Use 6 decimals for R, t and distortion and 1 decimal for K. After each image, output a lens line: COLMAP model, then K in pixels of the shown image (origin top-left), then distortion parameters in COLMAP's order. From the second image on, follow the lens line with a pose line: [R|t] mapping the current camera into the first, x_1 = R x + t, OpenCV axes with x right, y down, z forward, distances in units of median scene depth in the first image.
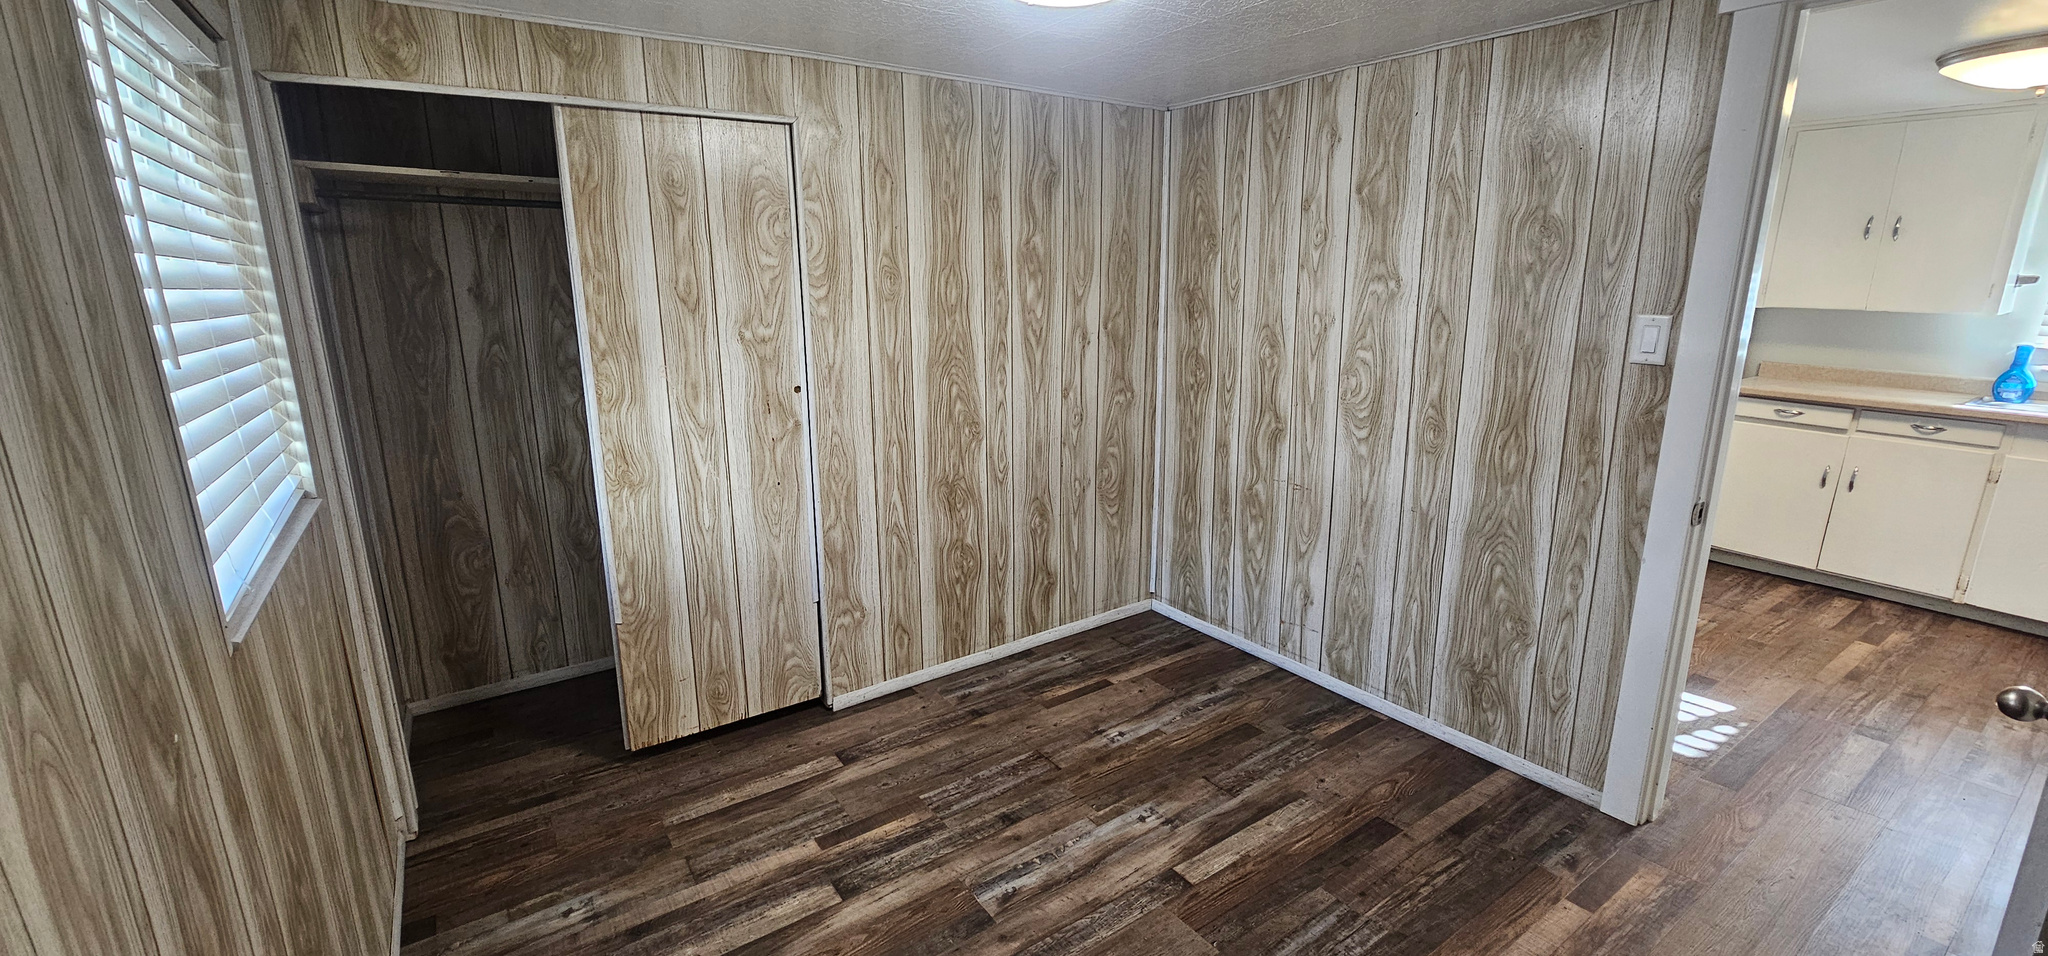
lens RADIAL K [[842.2, 0, 1028.8], [0, 842.2, 468.2], [0, 0, 1]] dist [-0.004267, -0.000102]
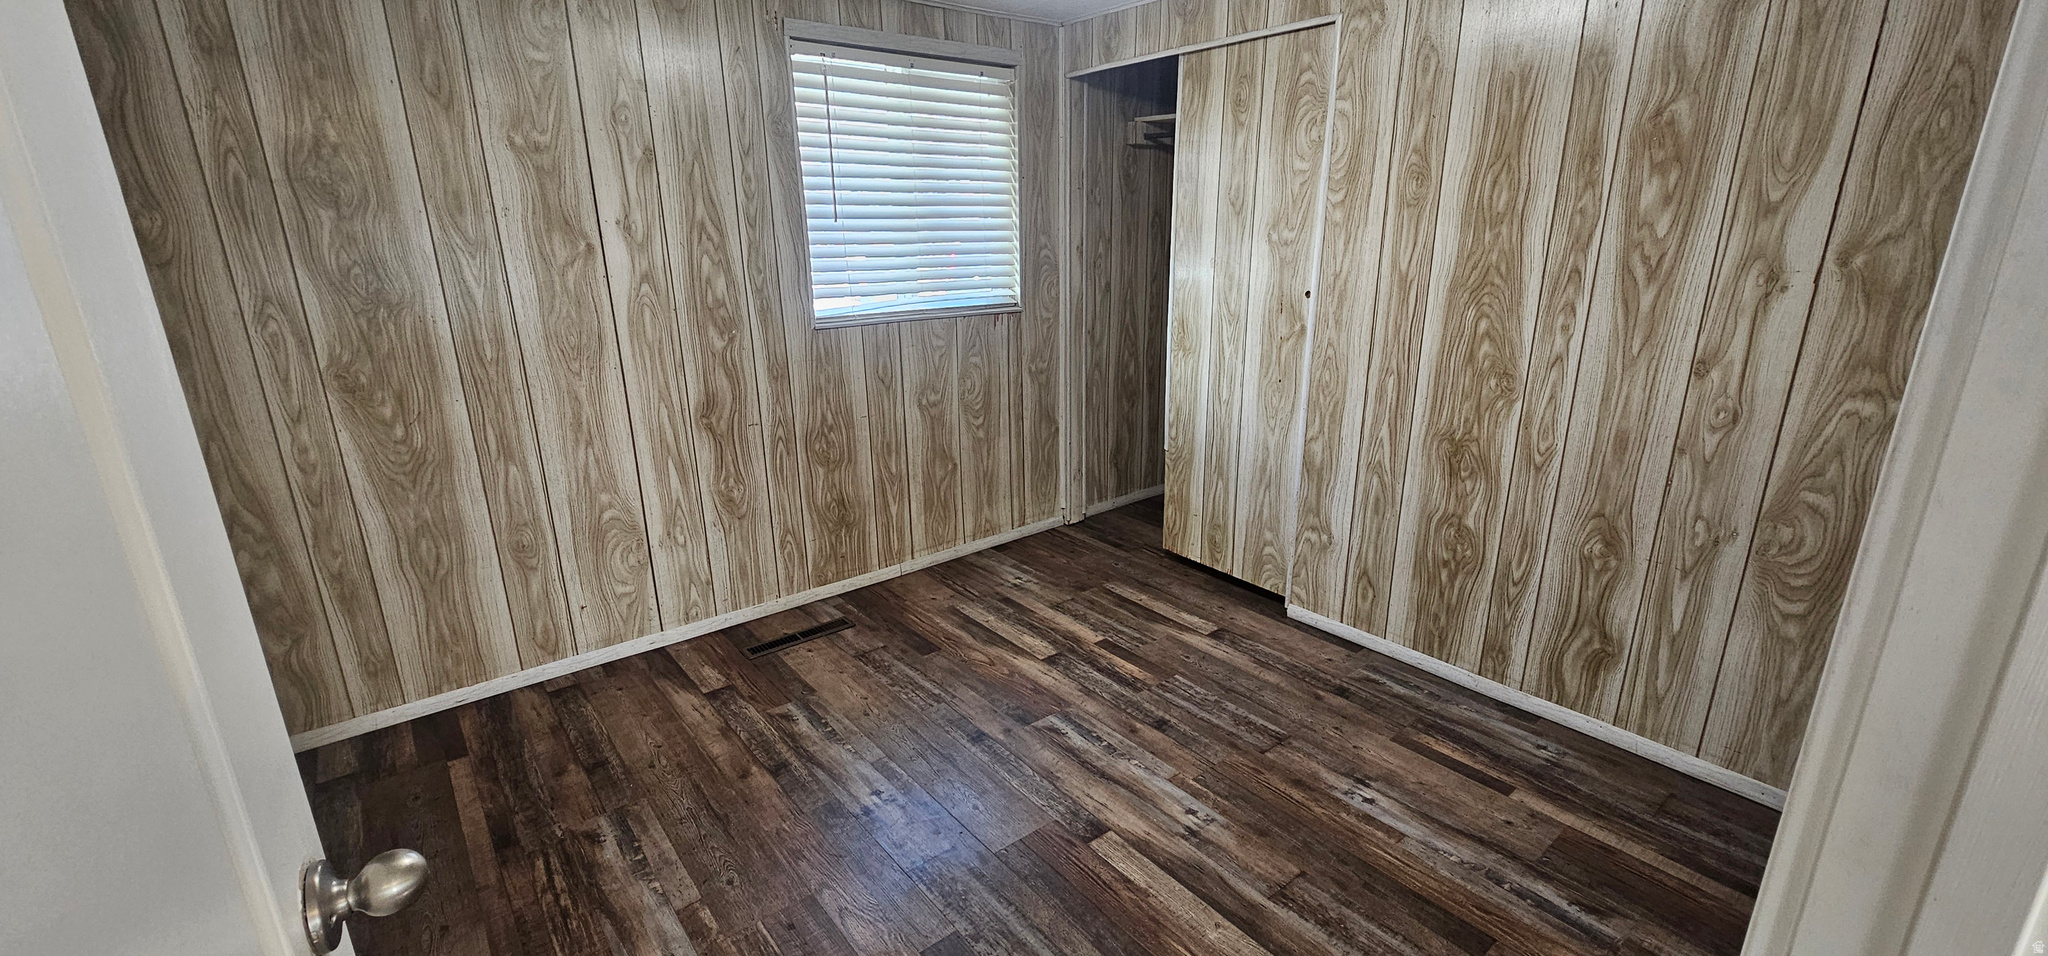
lens RADIAL K [[842.2, 0, 1019.3], [0, 842.2, 469.9], [0, 0, 1]] dist [-0.004267, -0.000102]
pose [[0.060000, 0.295009, -0.953609, 0.711562], [-0.213305, 0.937052, 0.276466, -0.097527], [0.975141, 0.186822, 0.119150, 0.552170]]
